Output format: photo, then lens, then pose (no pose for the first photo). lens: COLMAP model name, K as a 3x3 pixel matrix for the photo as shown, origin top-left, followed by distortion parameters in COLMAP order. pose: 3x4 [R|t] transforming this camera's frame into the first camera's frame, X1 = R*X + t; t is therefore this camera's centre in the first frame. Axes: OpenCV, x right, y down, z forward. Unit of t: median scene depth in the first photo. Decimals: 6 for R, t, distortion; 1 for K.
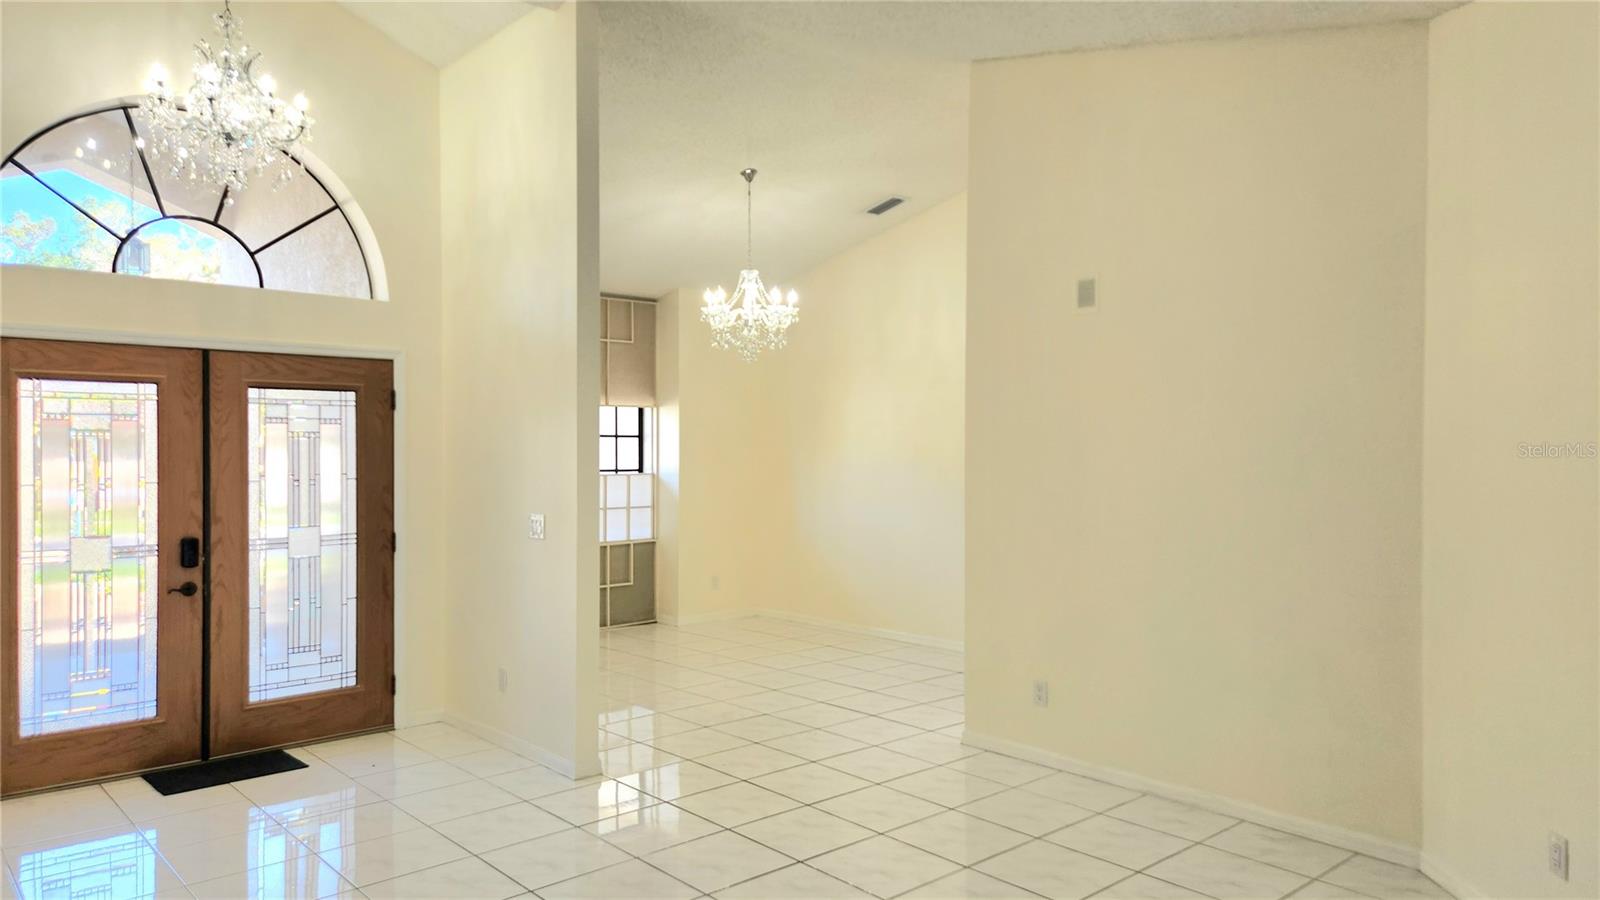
lens RADIAL K [[1076.5, 0, 802.3], [0, 1076.5, 465.3], [0, 0, 1]] dist [0.069674, -0.049332]
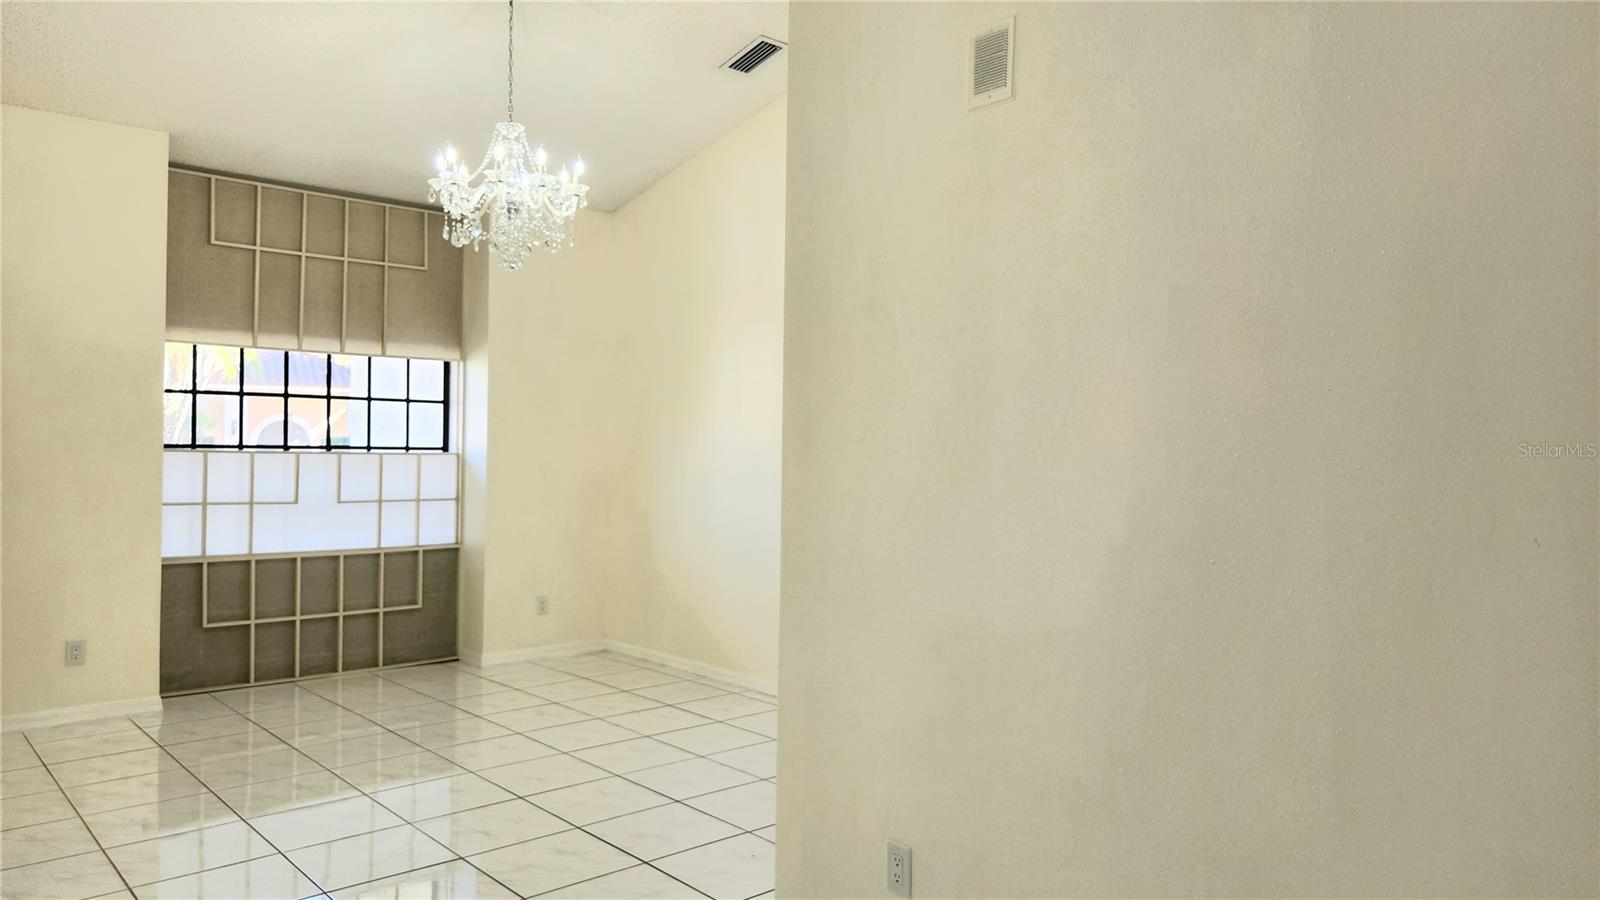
lens RADIAL K [[1076.5, 0, 805.3], [0, 1076.5, 451.9], [0, 0, 1]] dist [0.069674, -0.049332]
pose [[0.999839, 0.013587, -0.011734, 0.103580], [-0.013753, 0.999805, -0.014154, 0.014174], [0.011539, 0.014313, 0.999831, 0.283514]]
